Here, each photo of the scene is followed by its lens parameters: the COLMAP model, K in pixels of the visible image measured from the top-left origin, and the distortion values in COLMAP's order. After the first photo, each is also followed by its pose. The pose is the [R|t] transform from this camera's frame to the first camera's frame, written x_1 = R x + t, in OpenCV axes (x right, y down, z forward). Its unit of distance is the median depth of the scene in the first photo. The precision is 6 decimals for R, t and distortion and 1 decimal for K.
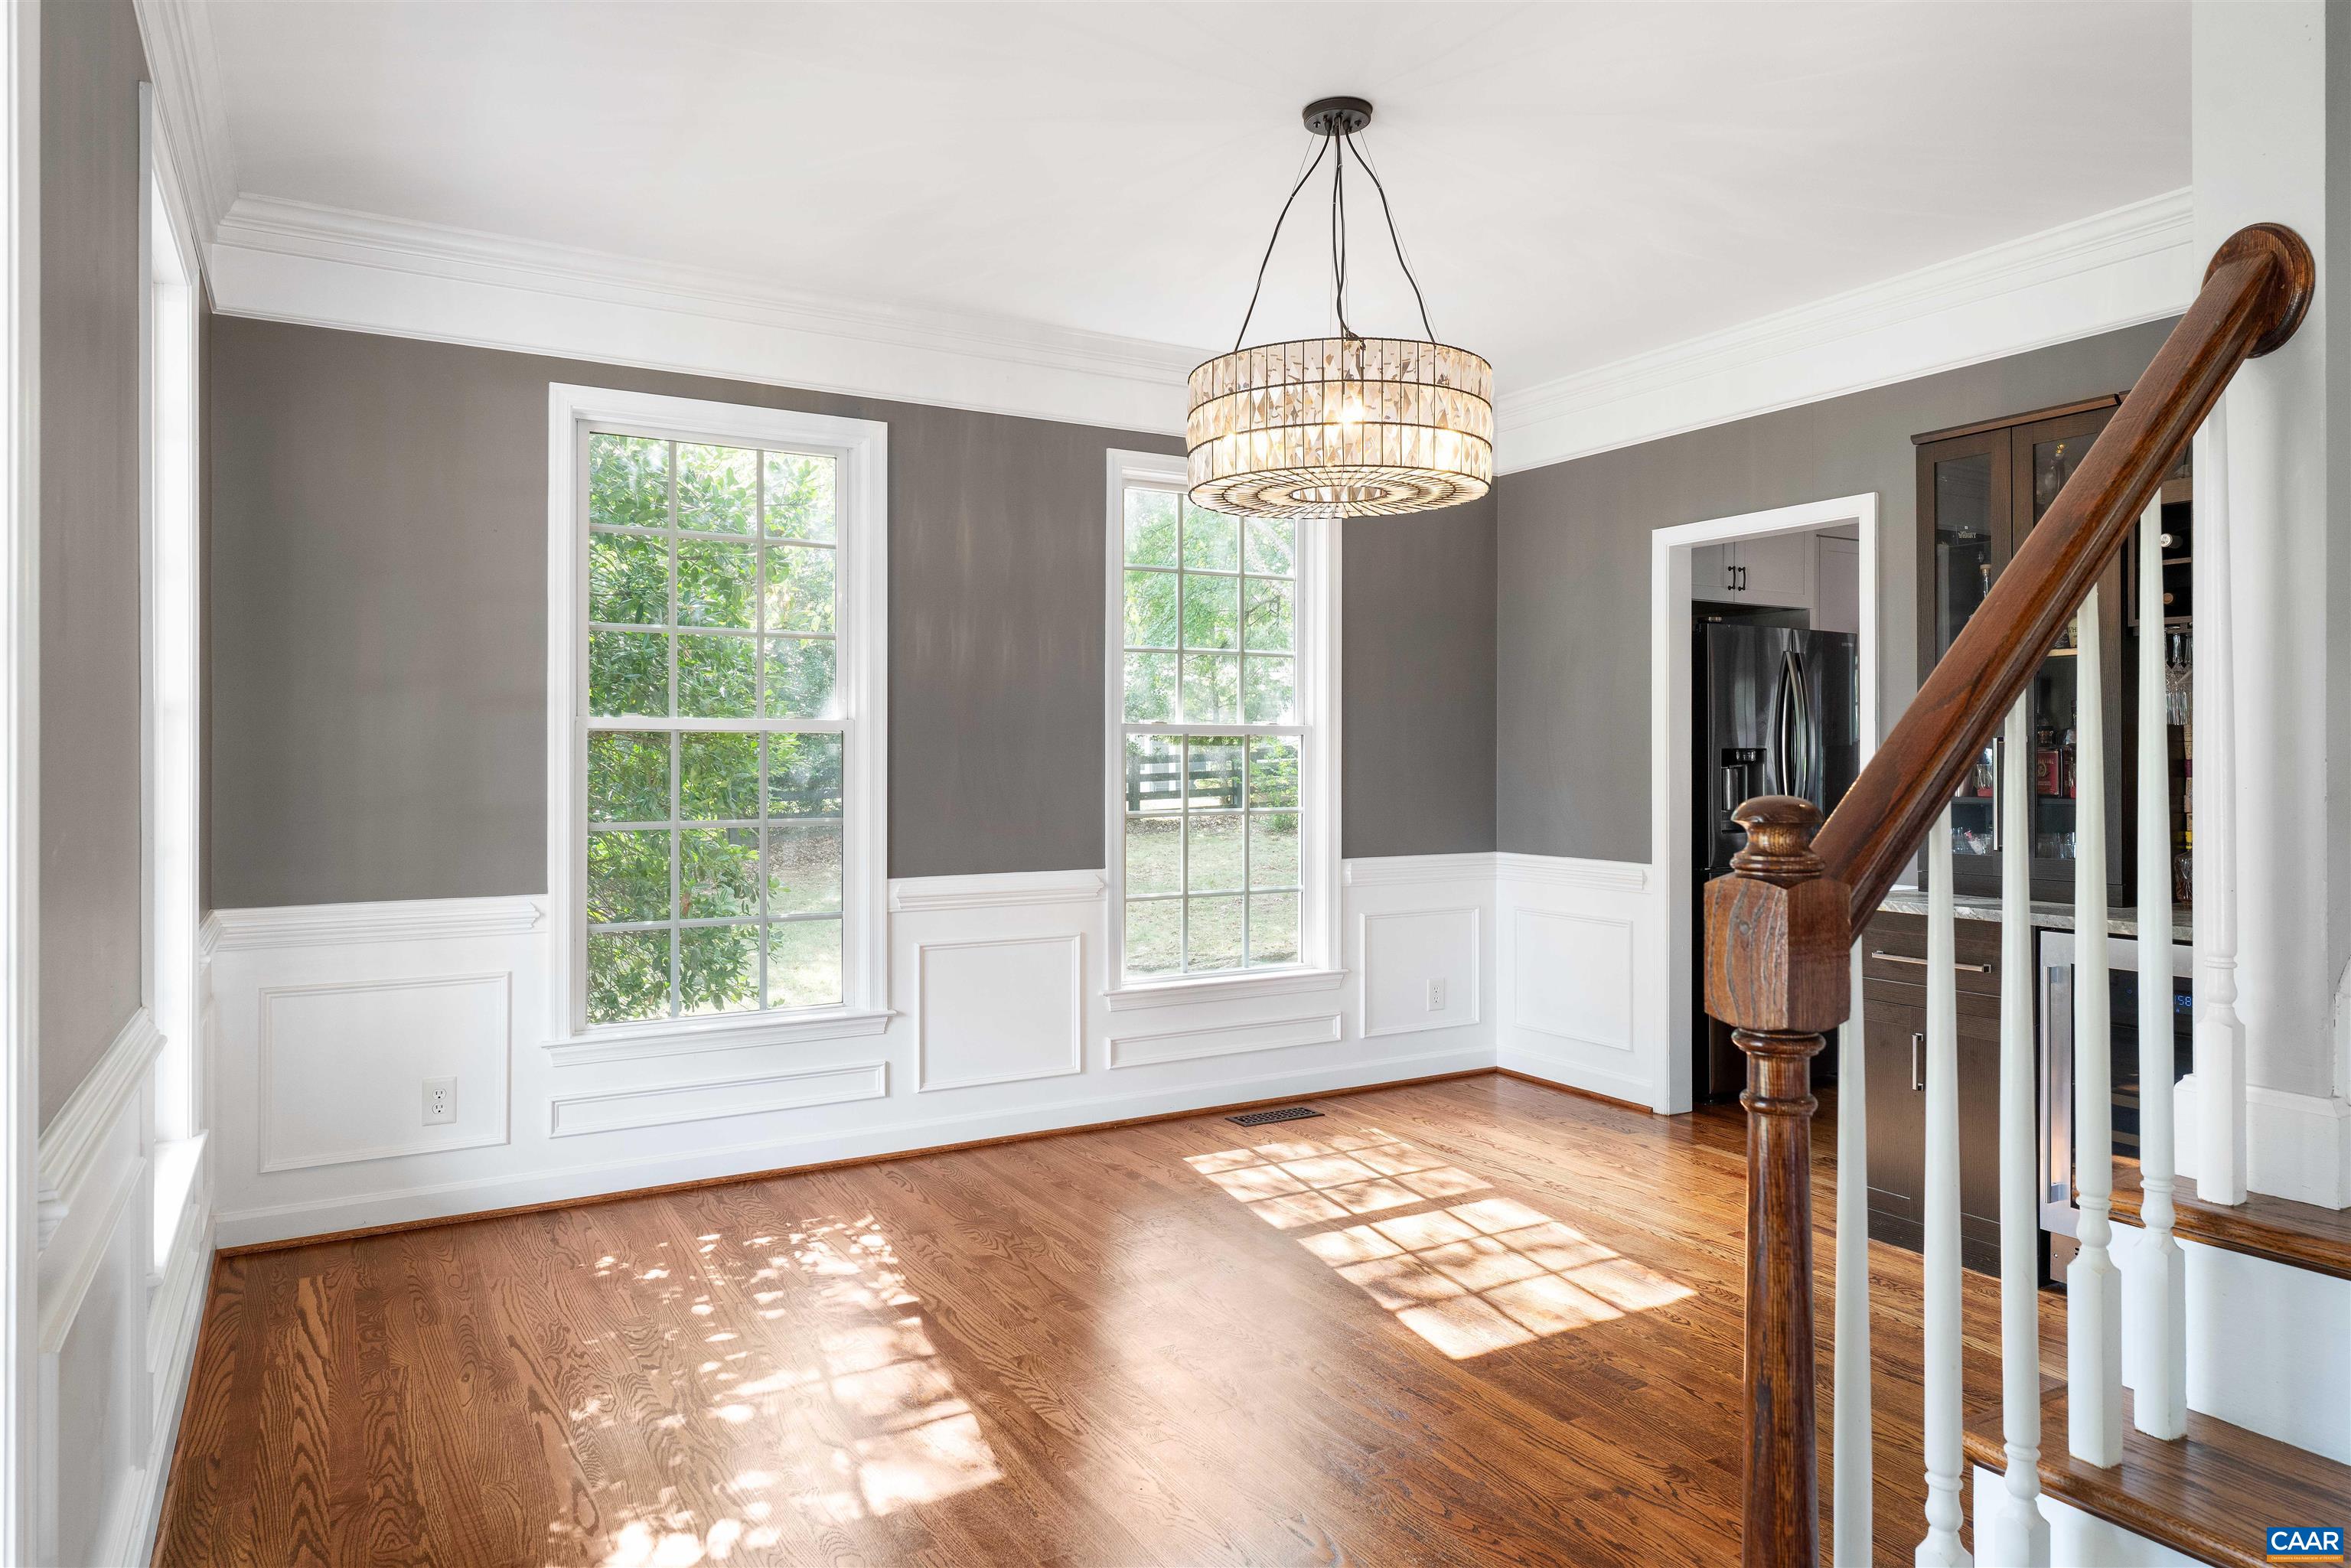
lens RADIAL K [[1456.4, 0, 1173.0], [0, 1456.4, 757.2], [0, 0, 1]] dist [0.003383, 0.002359]
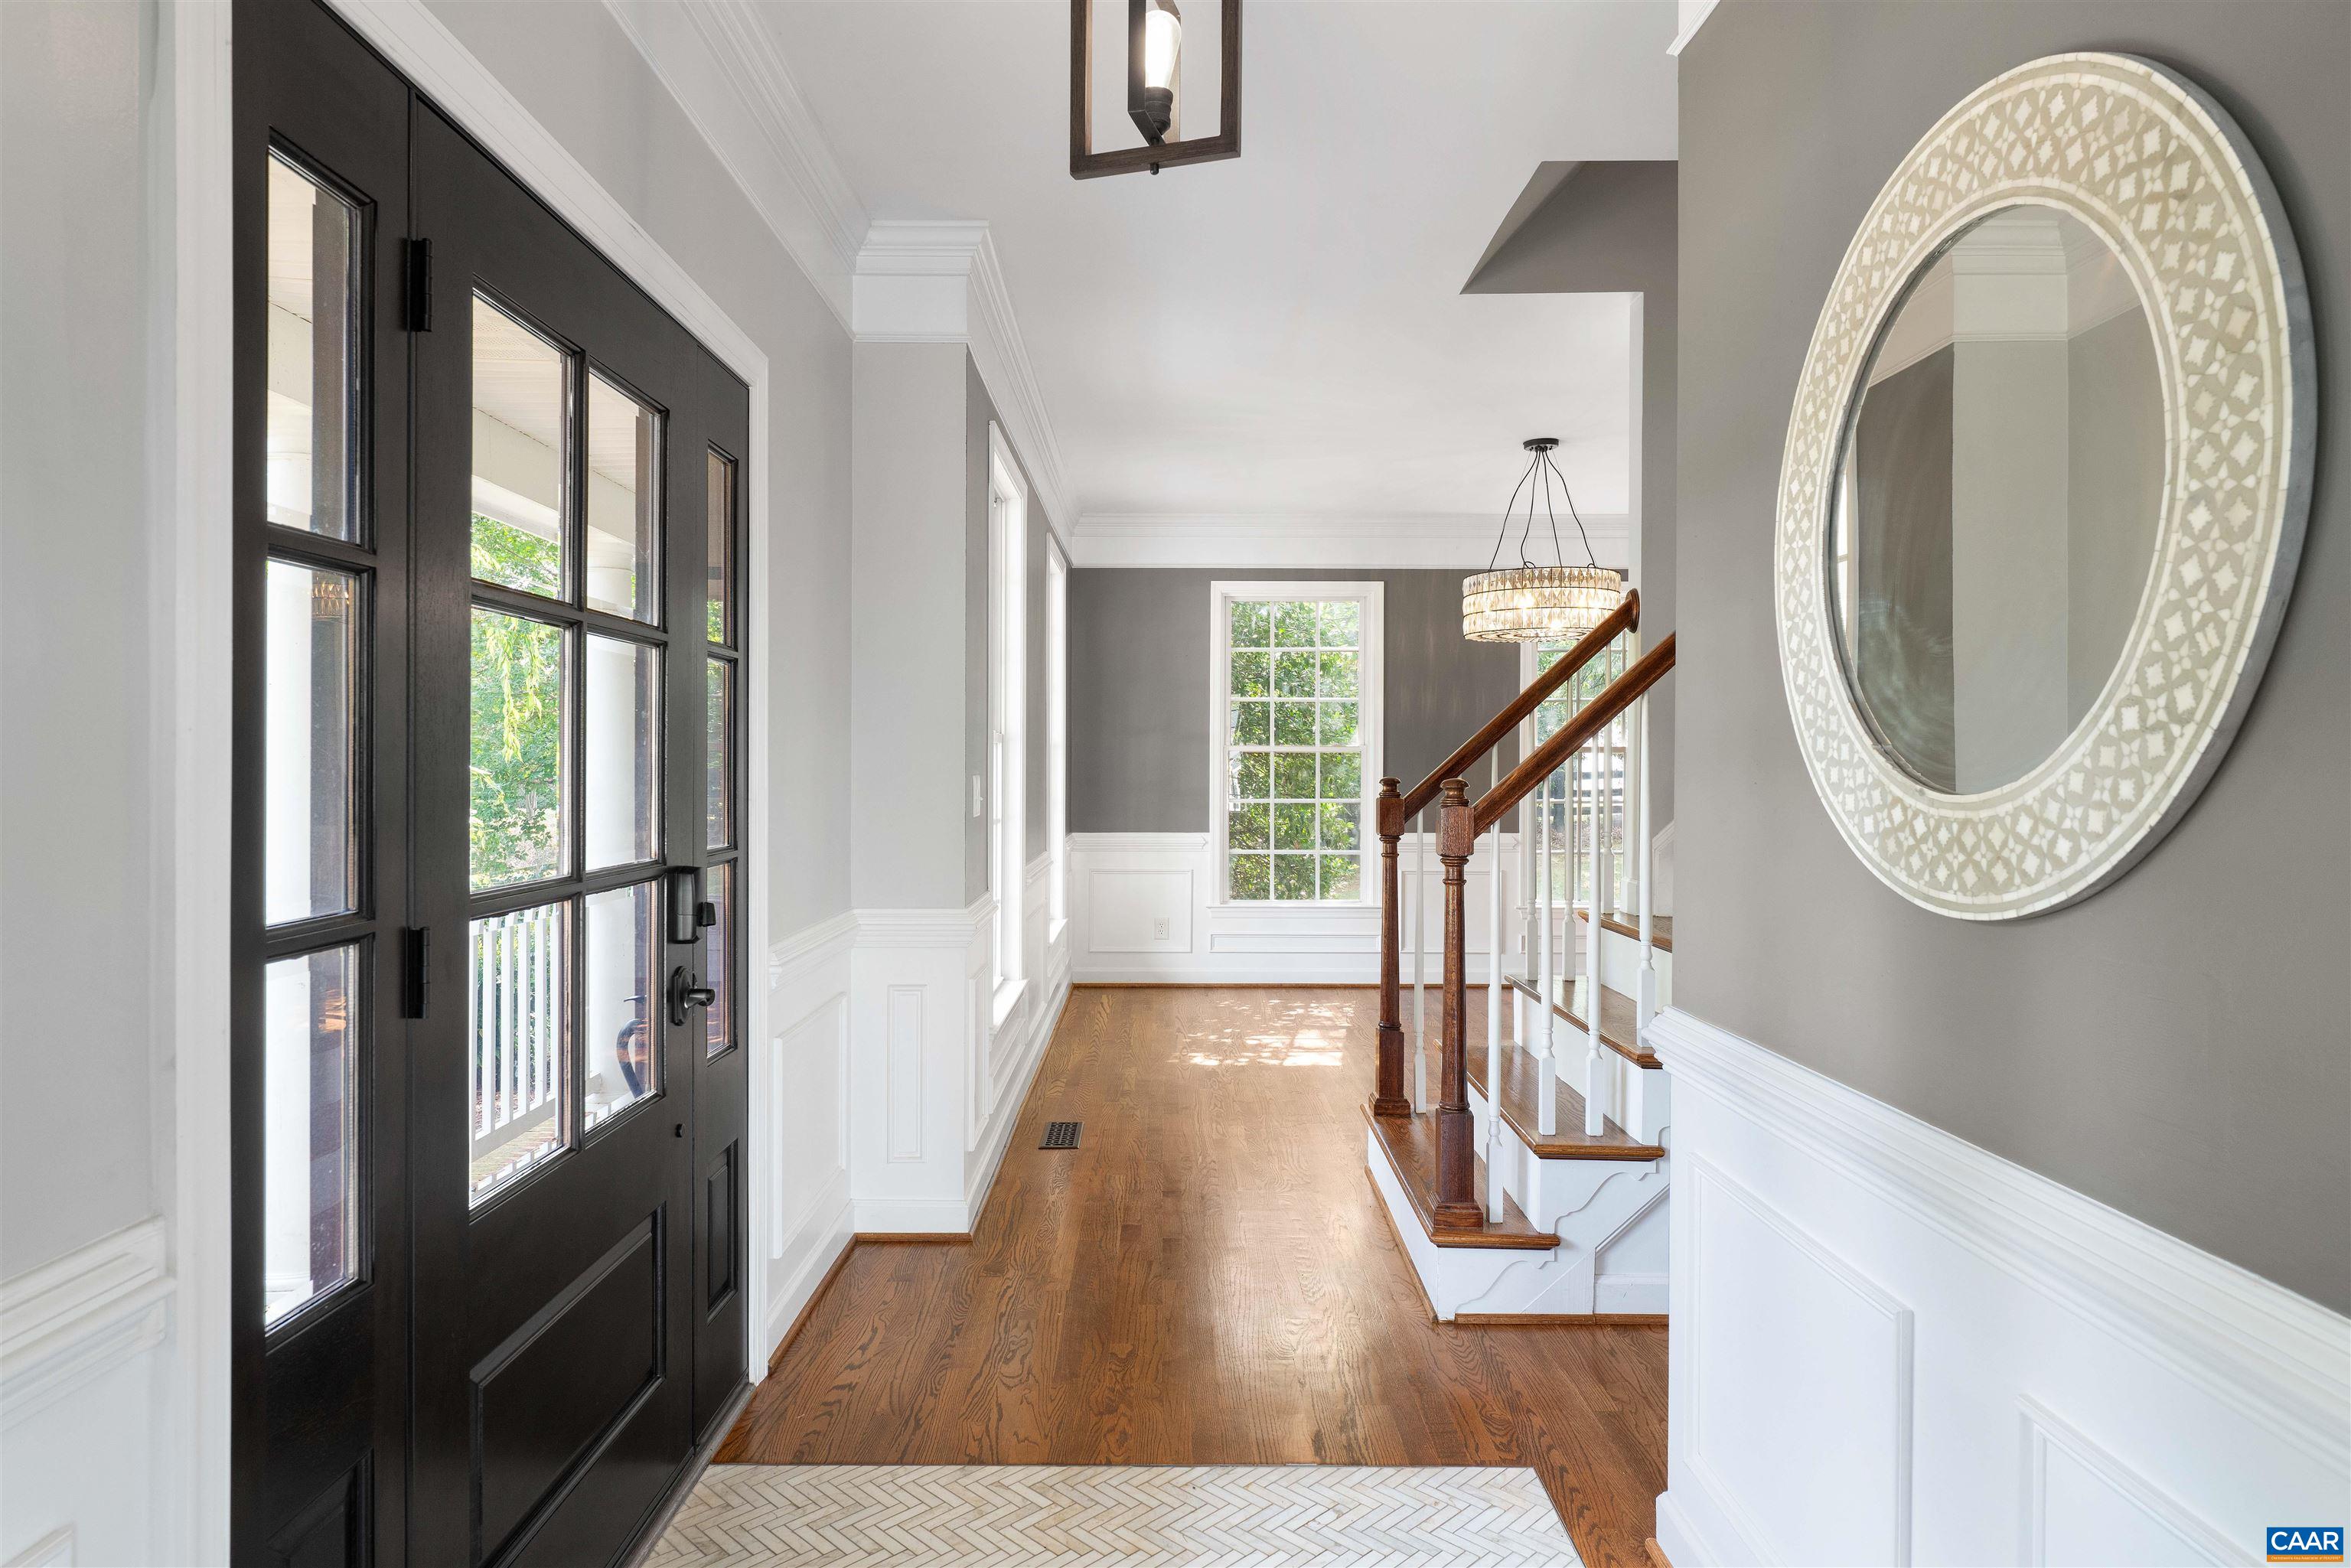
lens RADIAL K [[1366.2, 0, 1175.5], [0, 1366.2, 784.0], [0, 0, 1]] dist [-0.000275, 0.000004]
pose [[0.868214, 0.011290, -0.496062, 0.473208], [-0.004313, 0.999875, 0.015208, -0.003107], [0.496171, -0.011064, 0.868154, -0.675584]]
